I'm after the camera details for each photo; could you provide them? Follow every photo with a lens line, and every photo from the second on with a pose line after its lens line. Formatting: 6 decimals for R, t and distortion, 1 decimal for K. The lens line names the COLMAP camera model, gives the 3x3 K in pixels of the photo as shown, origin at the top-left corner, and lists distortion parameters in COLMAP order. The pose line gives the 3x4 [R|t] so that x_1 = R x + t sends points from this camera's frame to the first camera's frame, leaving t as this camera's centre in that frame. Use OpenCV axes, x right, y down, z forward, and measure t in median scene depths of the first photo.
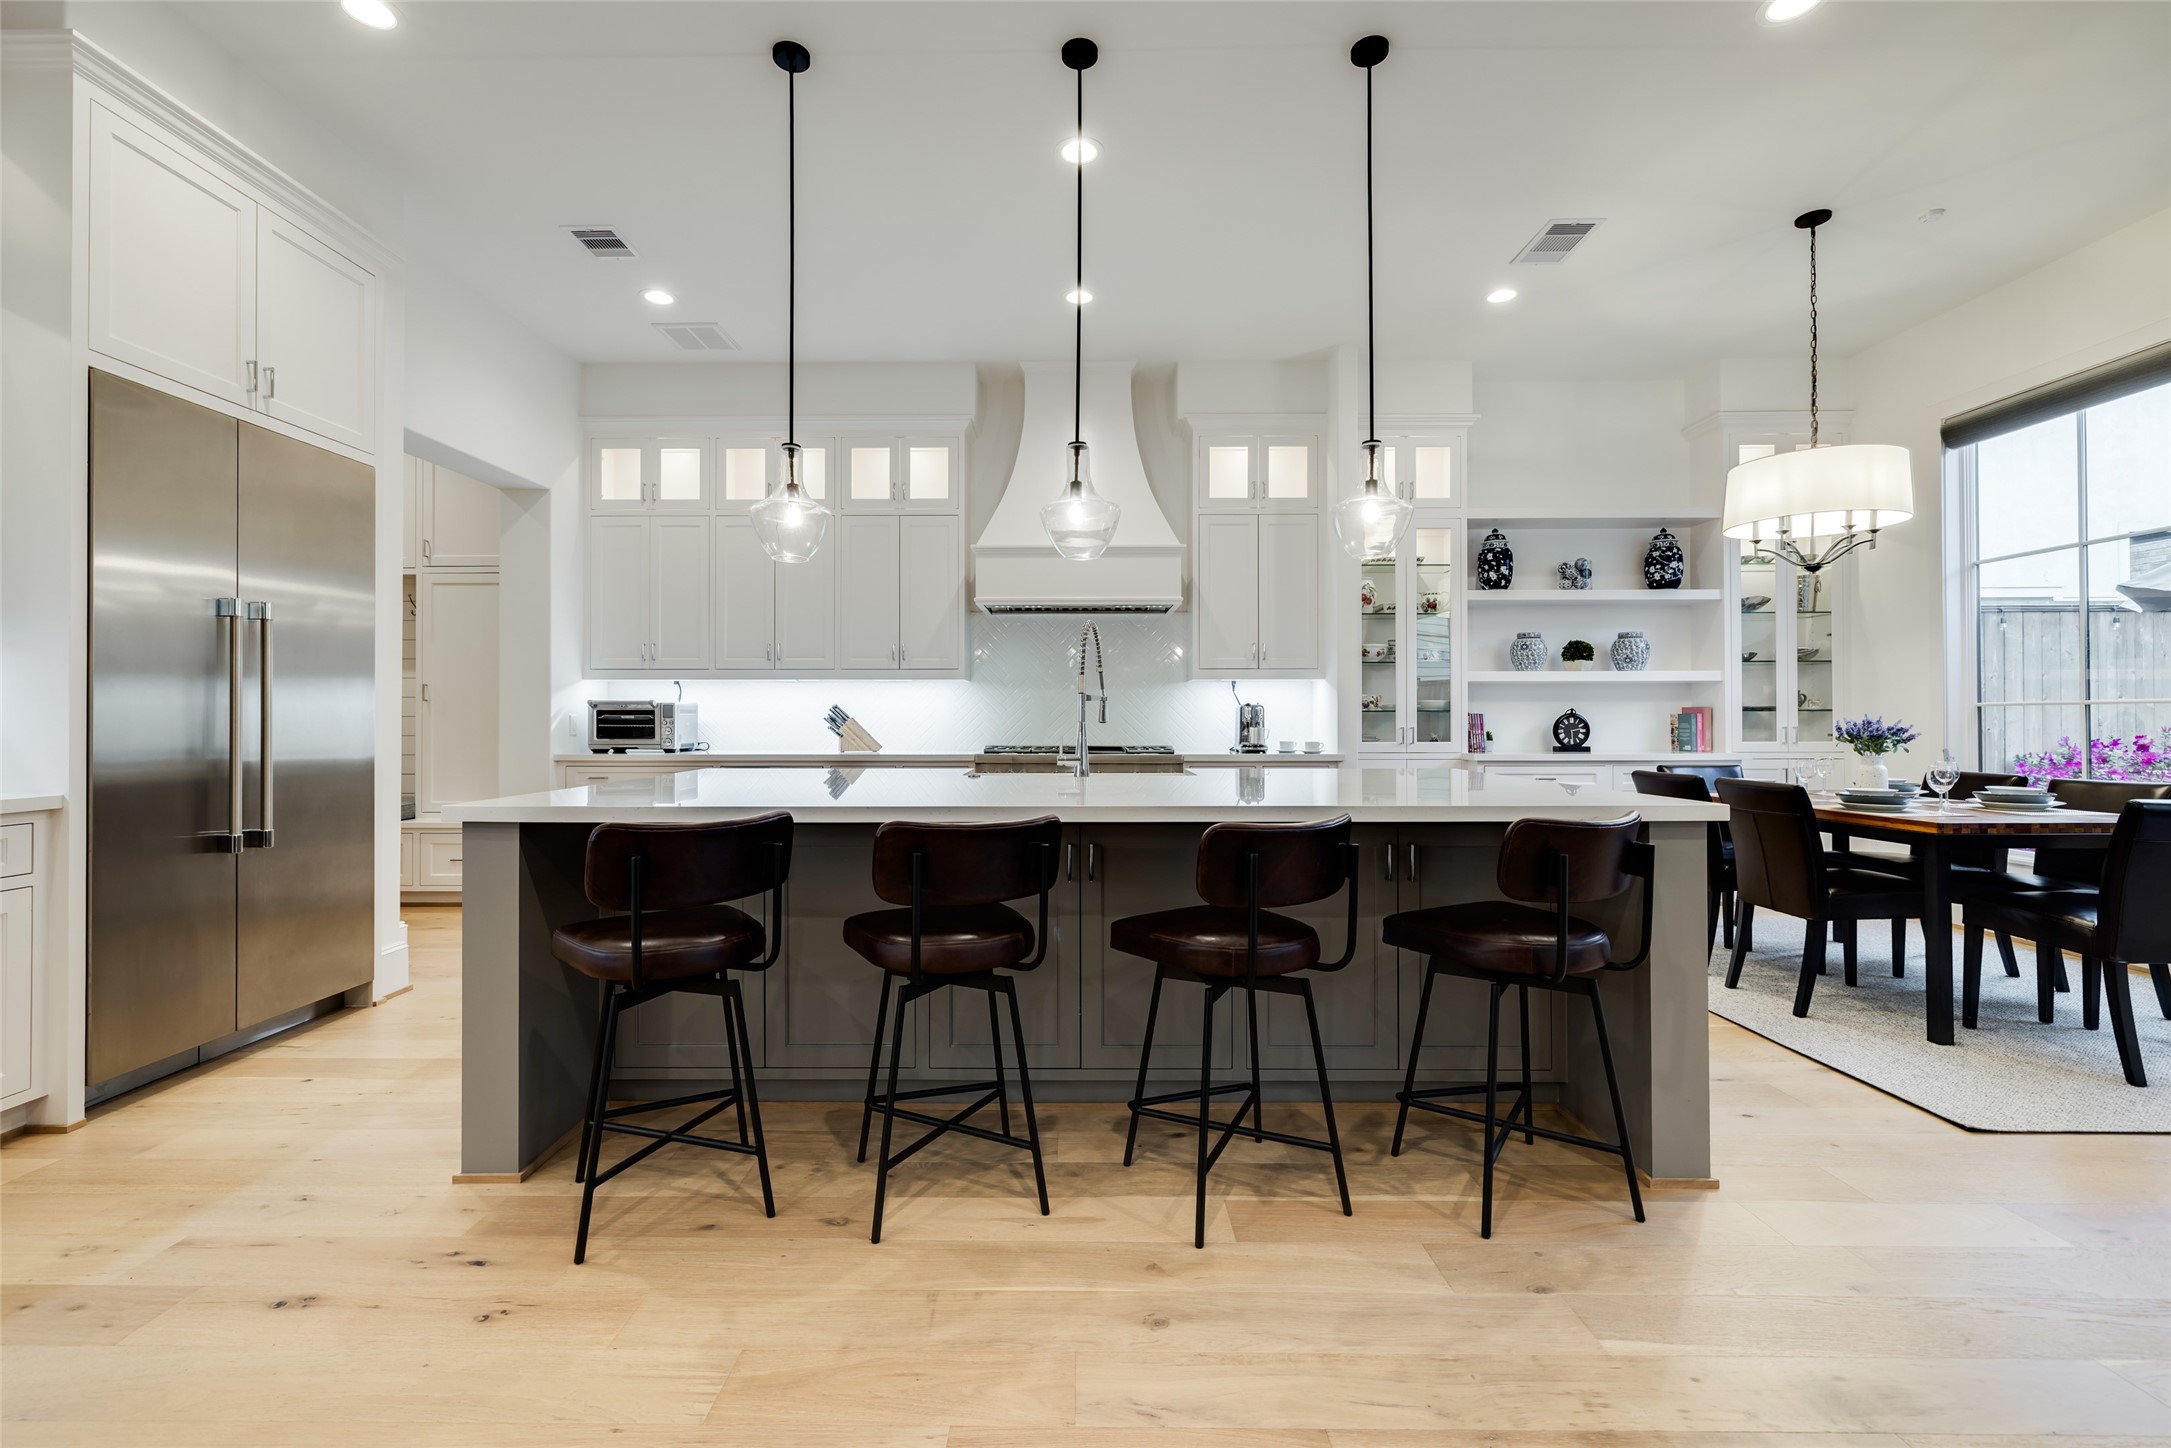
lens RADIAL K [[900.1, 0, 1078.0], [0, 900.1, 709.1], [0, 0, 1]] dist [-0.000211, 0.000132]
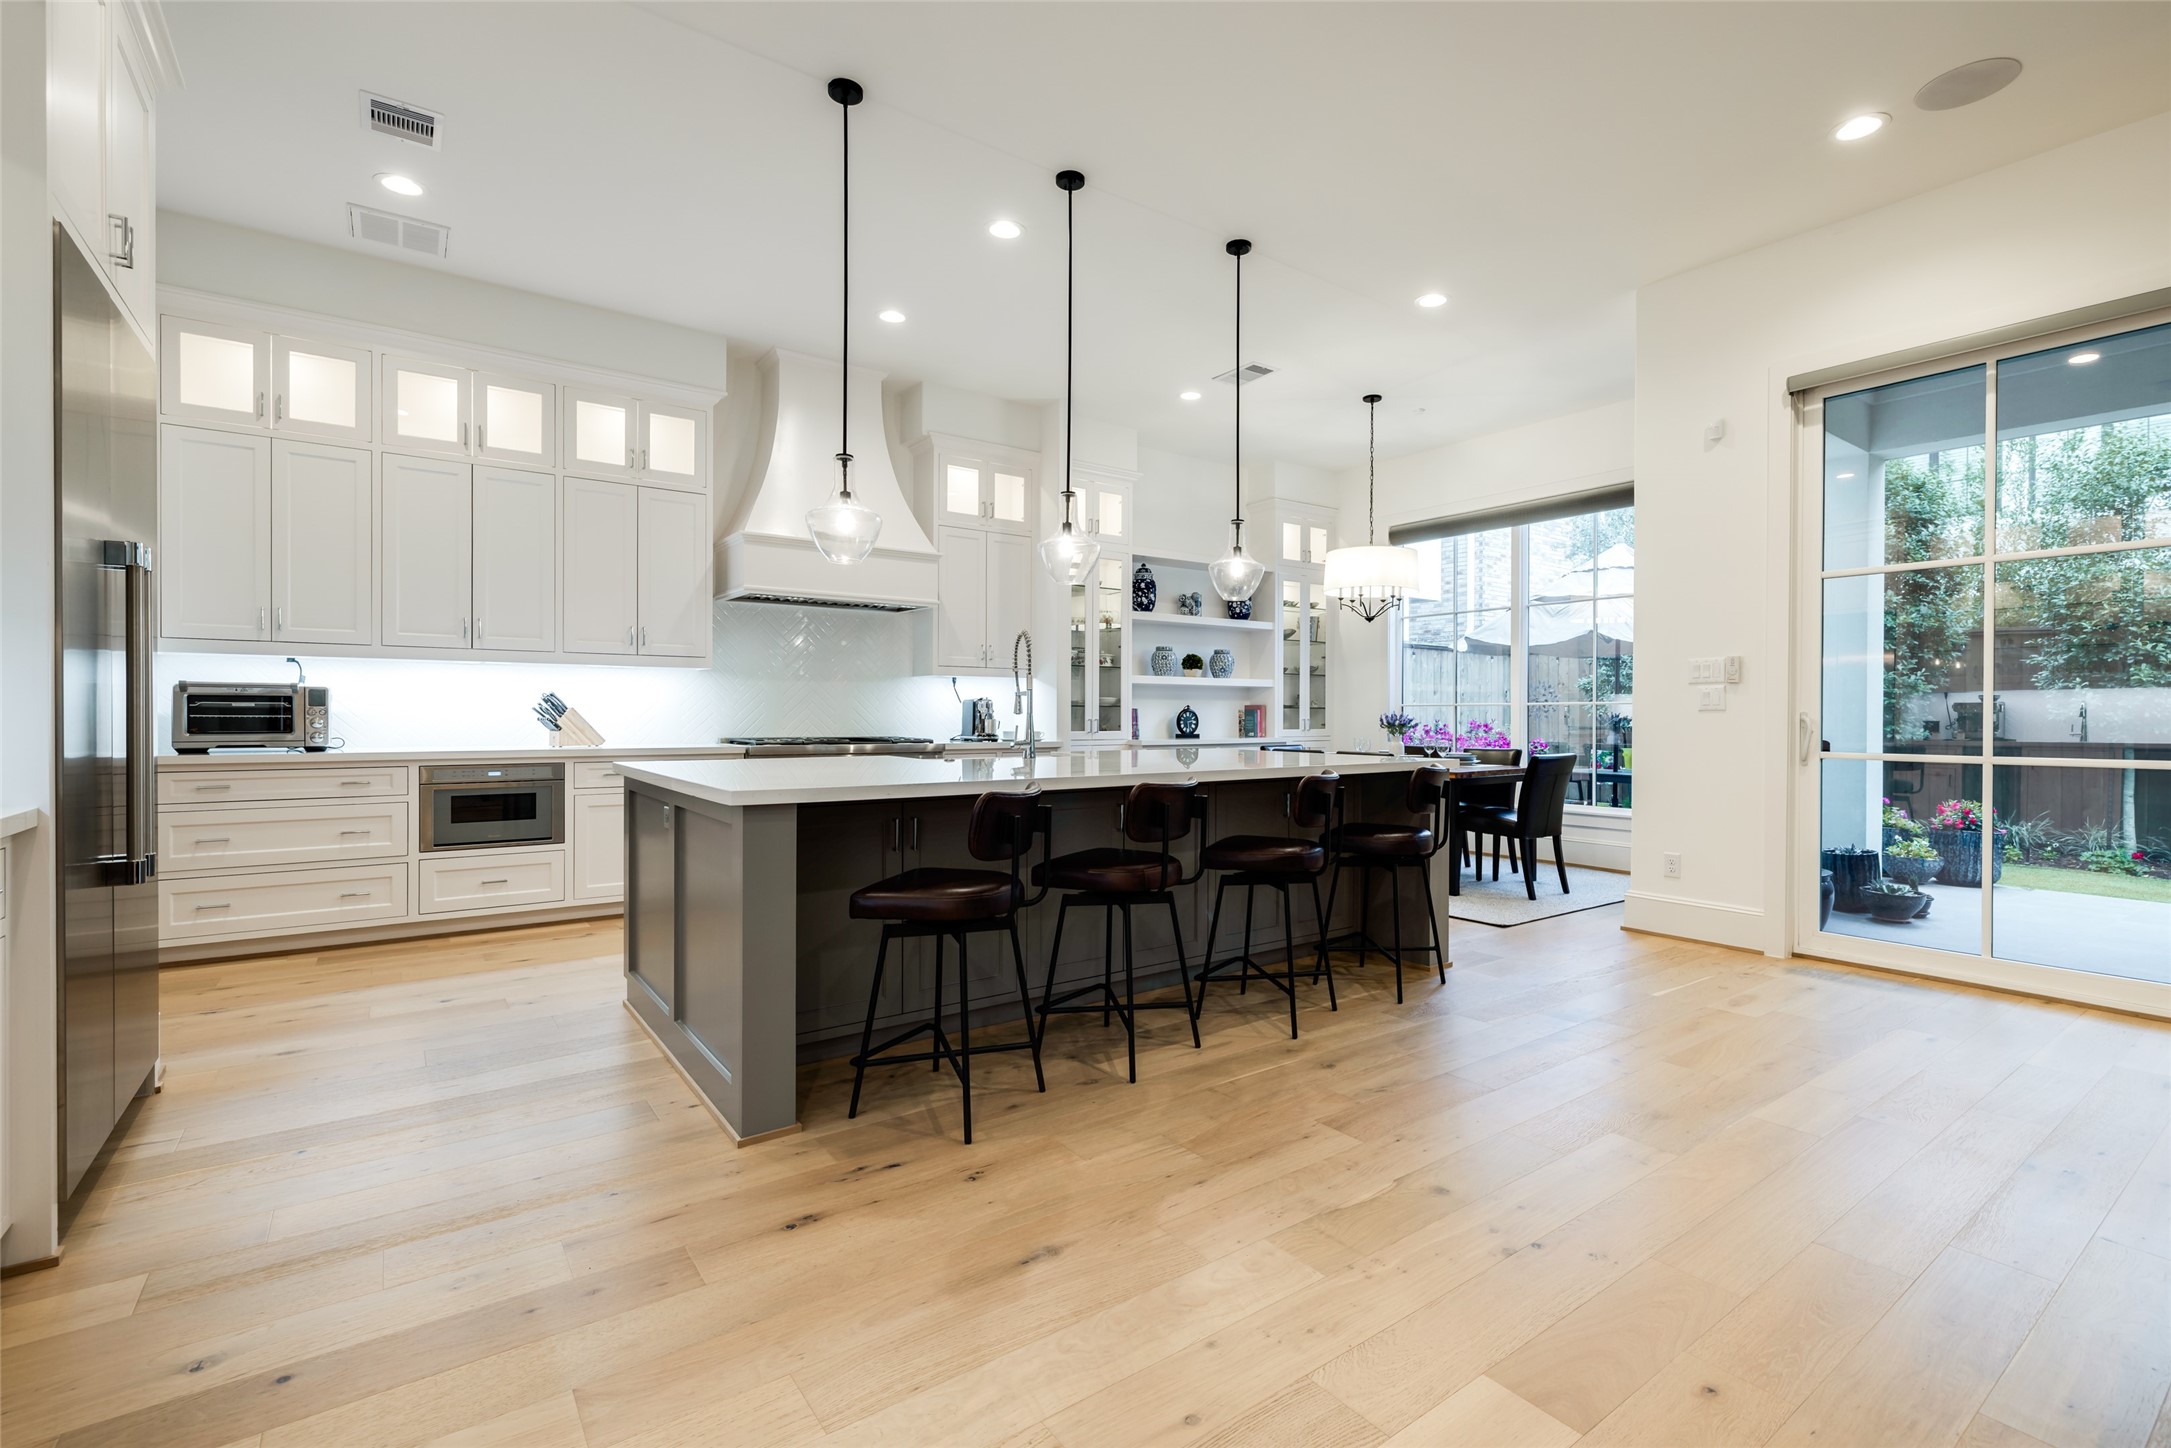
lens RADIAL K [[954.8, 0, 1096.7], [0, 954.8, 714.4], [0, 0, 1]] dist [0.000591, 0.000148]
pose [[0.807192, 0.004029, 0.590275, -0.398905], [-0.011771, 0.999888, 0.009272, 0.001450], [-0.590172, -0.014432, 0.807149, -0.056297]]
